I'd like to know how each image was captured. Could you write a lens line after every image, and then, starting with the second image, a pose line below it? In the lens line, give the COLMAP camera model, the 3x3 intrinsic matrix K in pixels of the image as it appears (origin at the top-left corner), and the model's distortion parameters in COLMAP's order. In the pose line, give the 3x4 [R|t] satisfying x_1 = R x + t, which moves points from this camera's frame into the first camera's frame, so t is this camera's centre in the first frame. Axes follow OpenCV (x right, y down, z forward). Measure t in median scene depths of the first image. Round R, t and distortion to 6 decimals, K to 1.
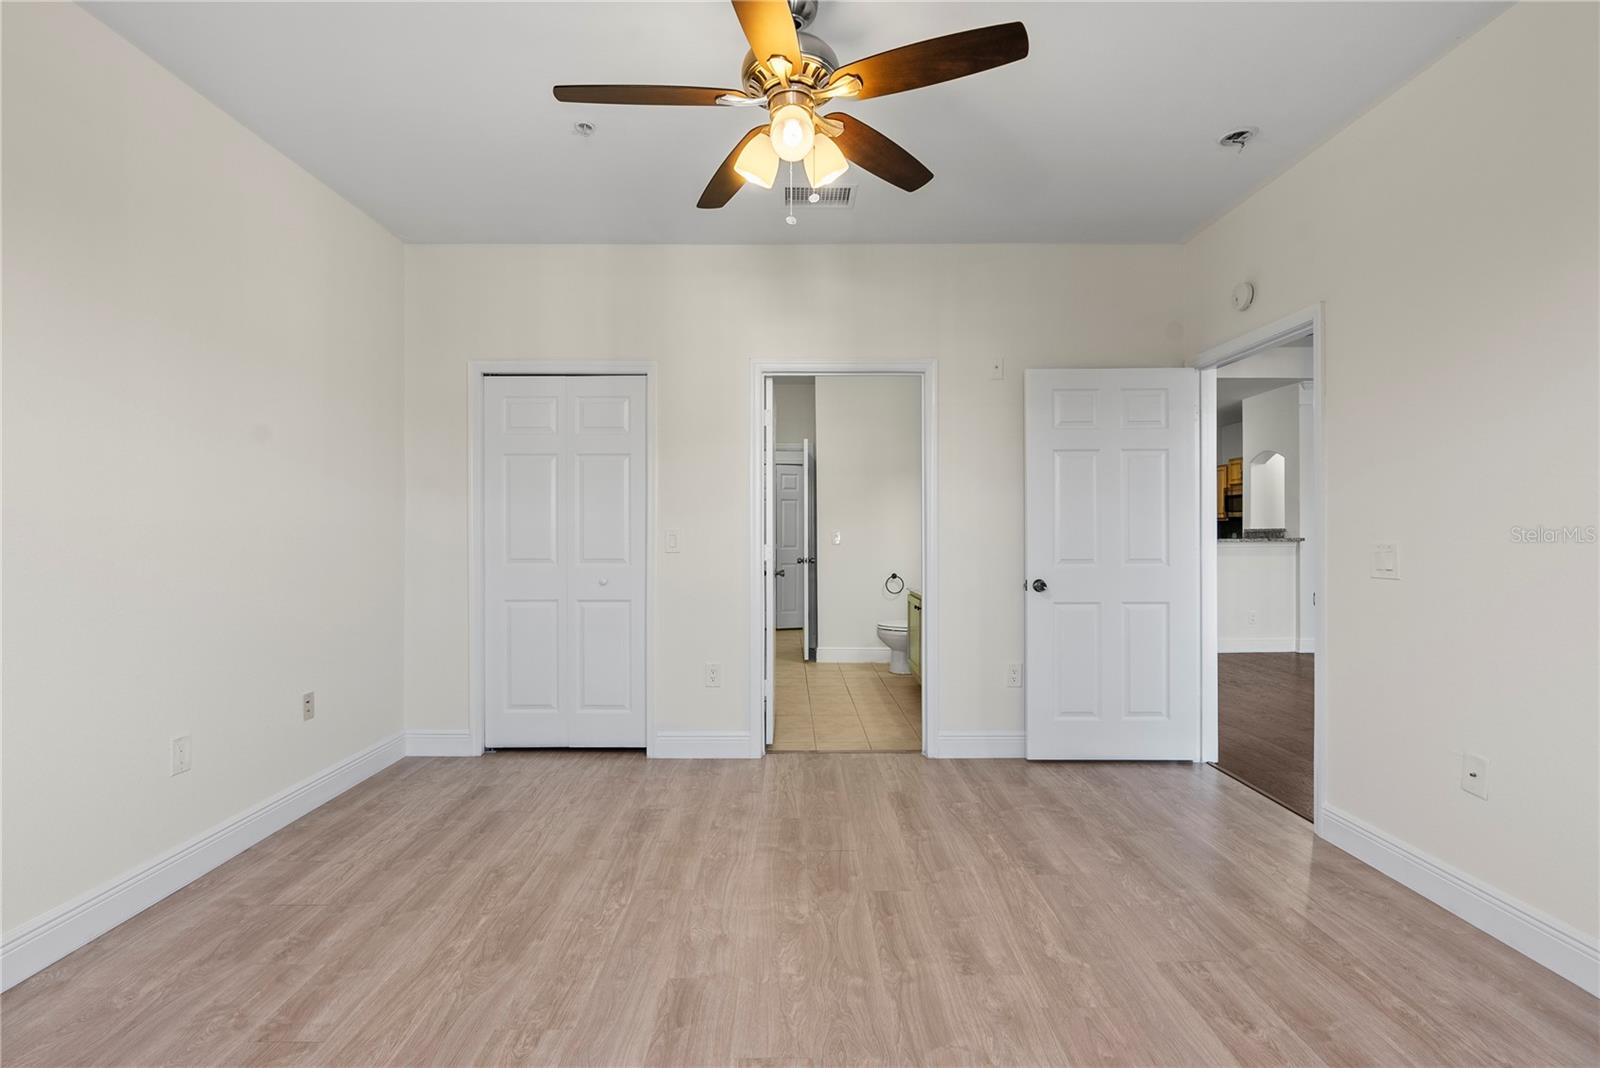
lens RADIAL K [[733.7, 0, 791.4], [0, 733.7, 535.0], [0, 0, 1]] dist [-0.003849, 0.000116]
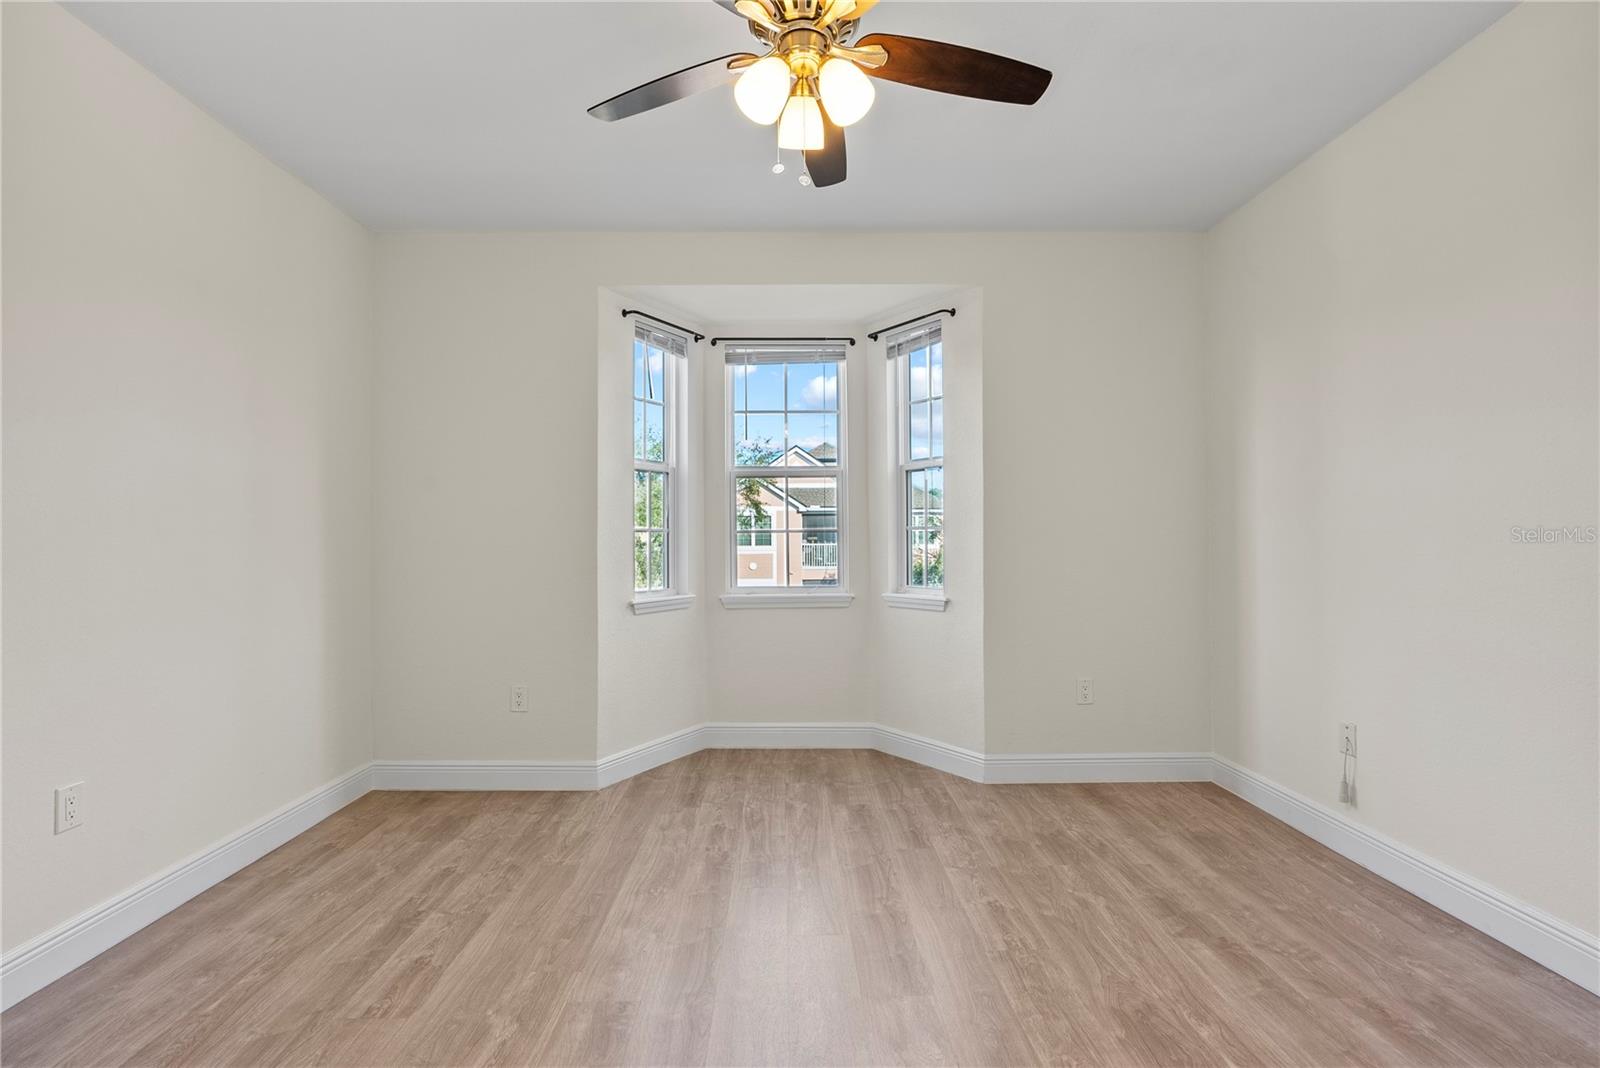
lens RADIAL K [[733.7, 0, 791.4], [0, 733.7, 535.0], [0, 0, 1]] dist [-0.003849, 0.000116]
pose [[-0.999832, 0.006466, -0.017129, 0.035454], [0.006571, 0.999960, -0.006060, -0.006063], [0.017089, -0.006172, -0.999835, 1.953782]]
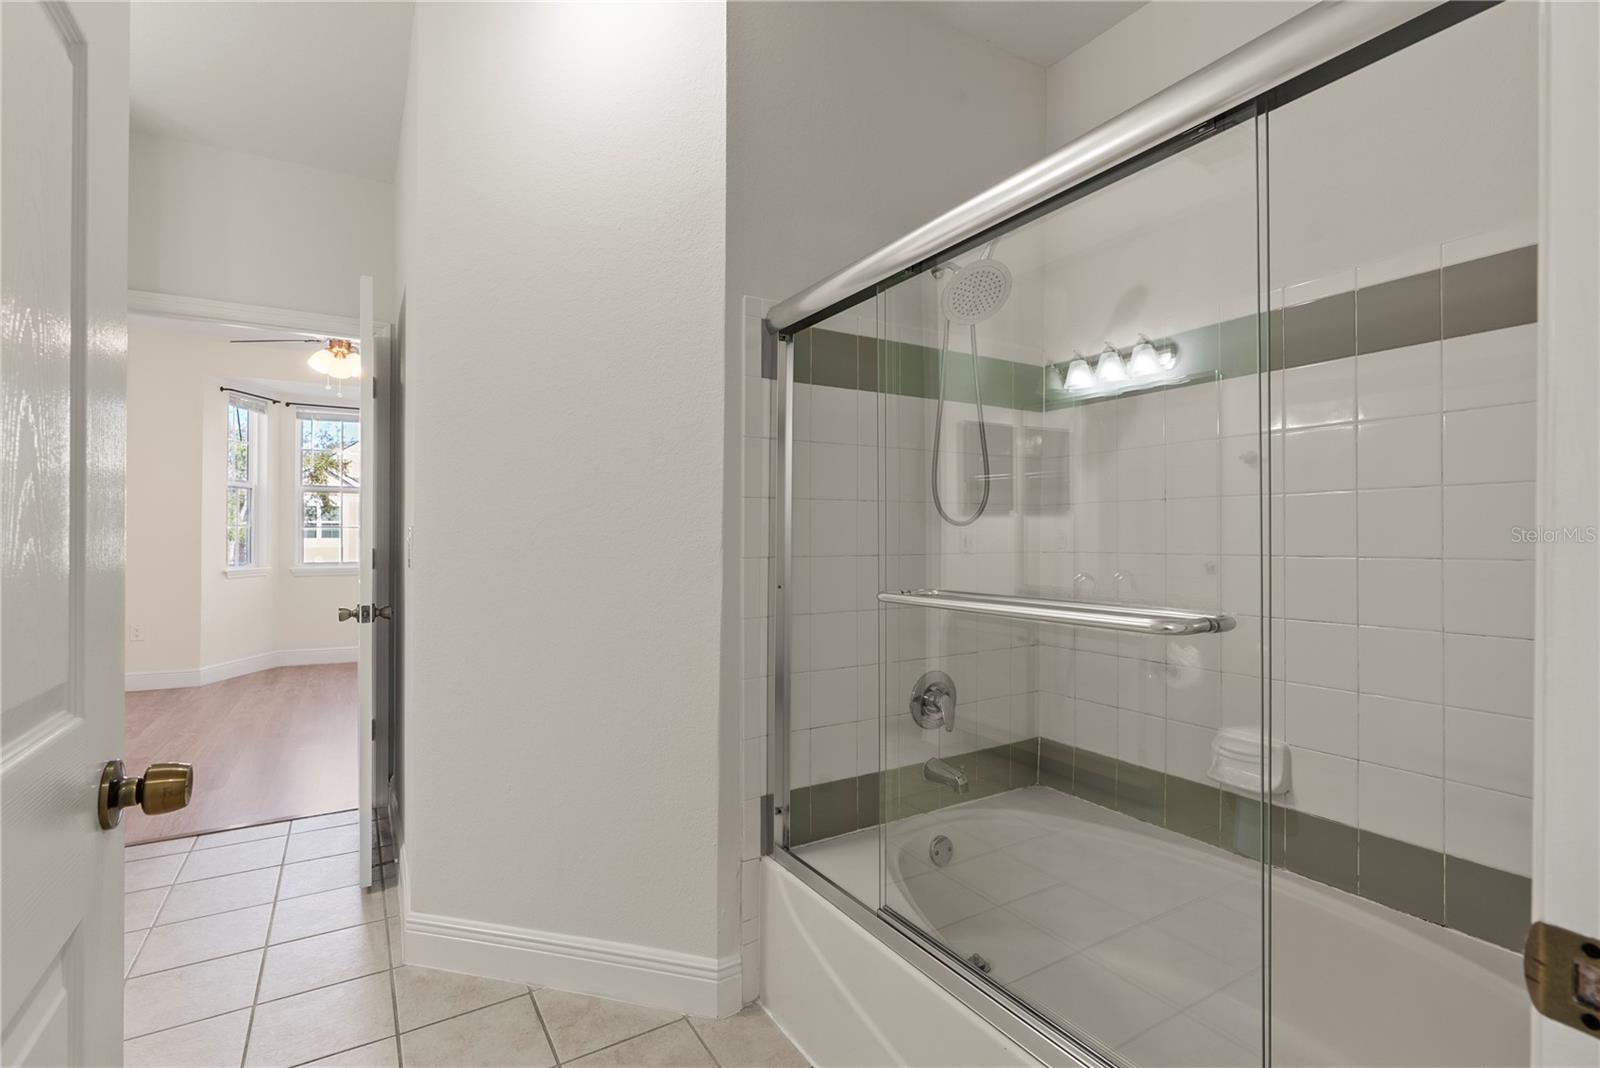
lens RADIAL K [[733.7, 0, 791.4], [0, 733.7, 535.0], [0, 0, 1]] dist [-0.003849, 0.000116]
pose [[-0.859222, -0.005136, -0.511578, -0.045088], [-0.006097, 0.999981, 0.000202, -0.010392], [0.511567, 0.003292, -0.859237, 3.830213]]
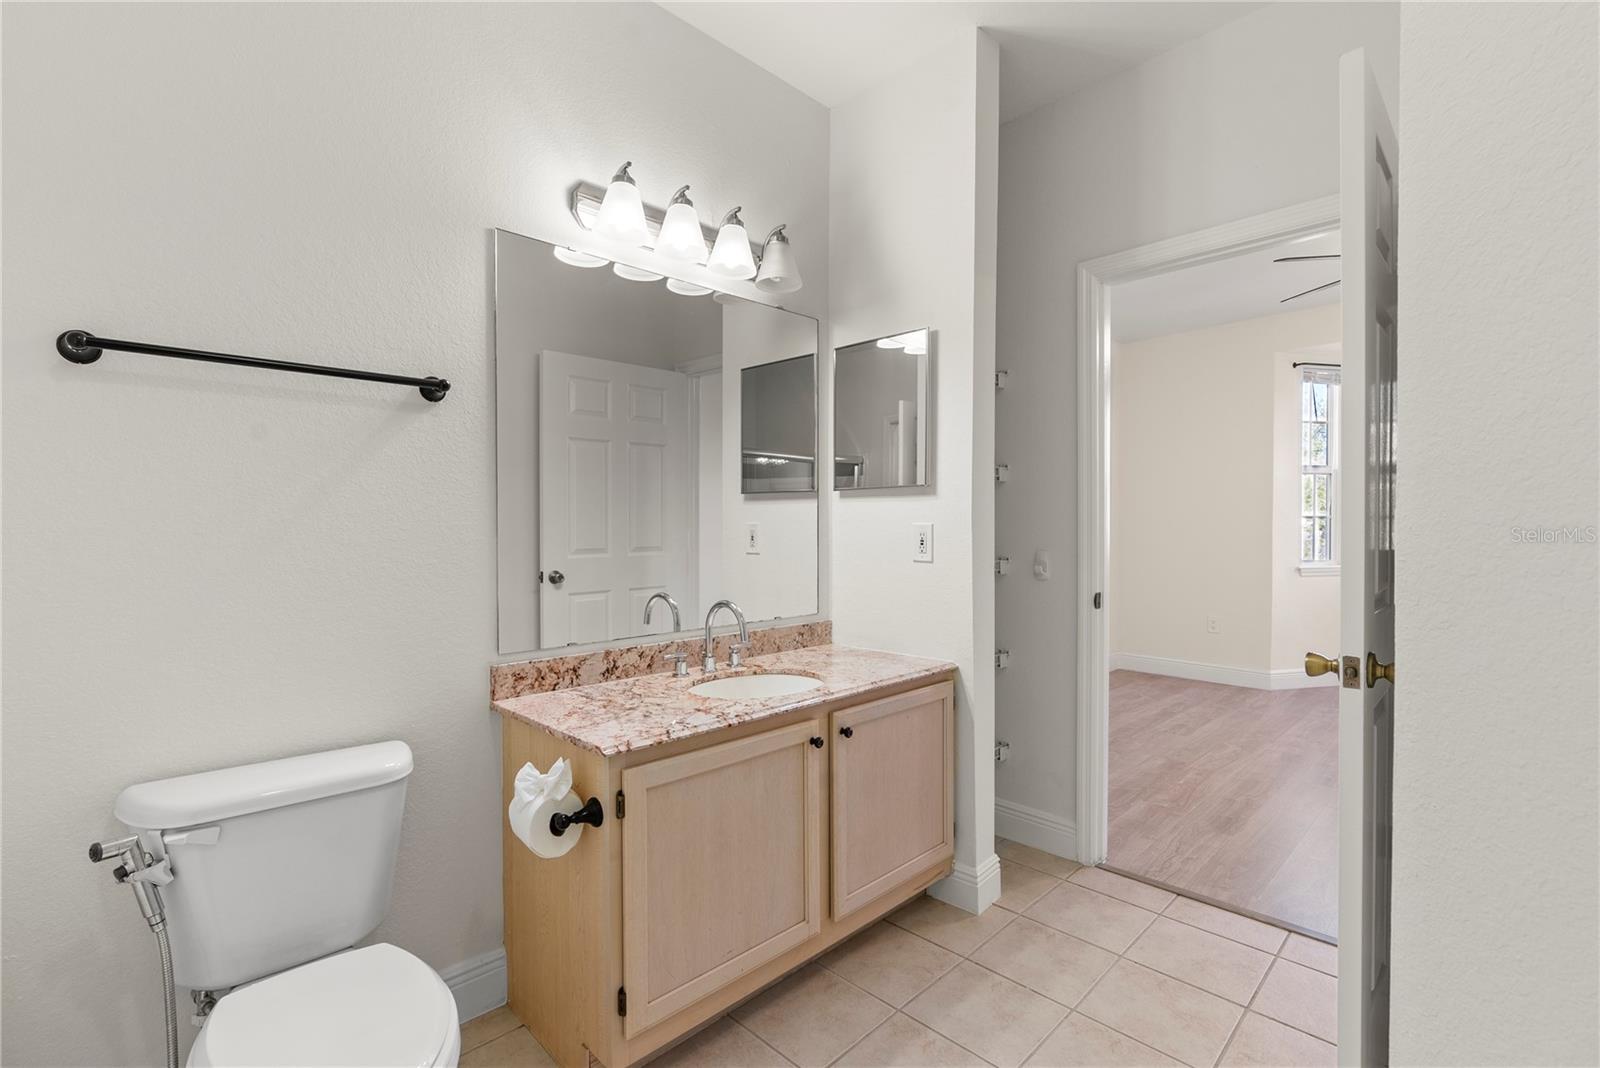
lens RADIAL K [[723.7, 0, 793.5], [0, 723.7, 537.8], [0, 0, 1]] dist [-0.002872, 0.000117]
pose [[-0.703322, -0.007102, 0.710836, -0.168424], [0.005810, 0.999859, 0.015739, -0.009795], [-0.710848, 0.015200, -0.703182, 3.255312]]
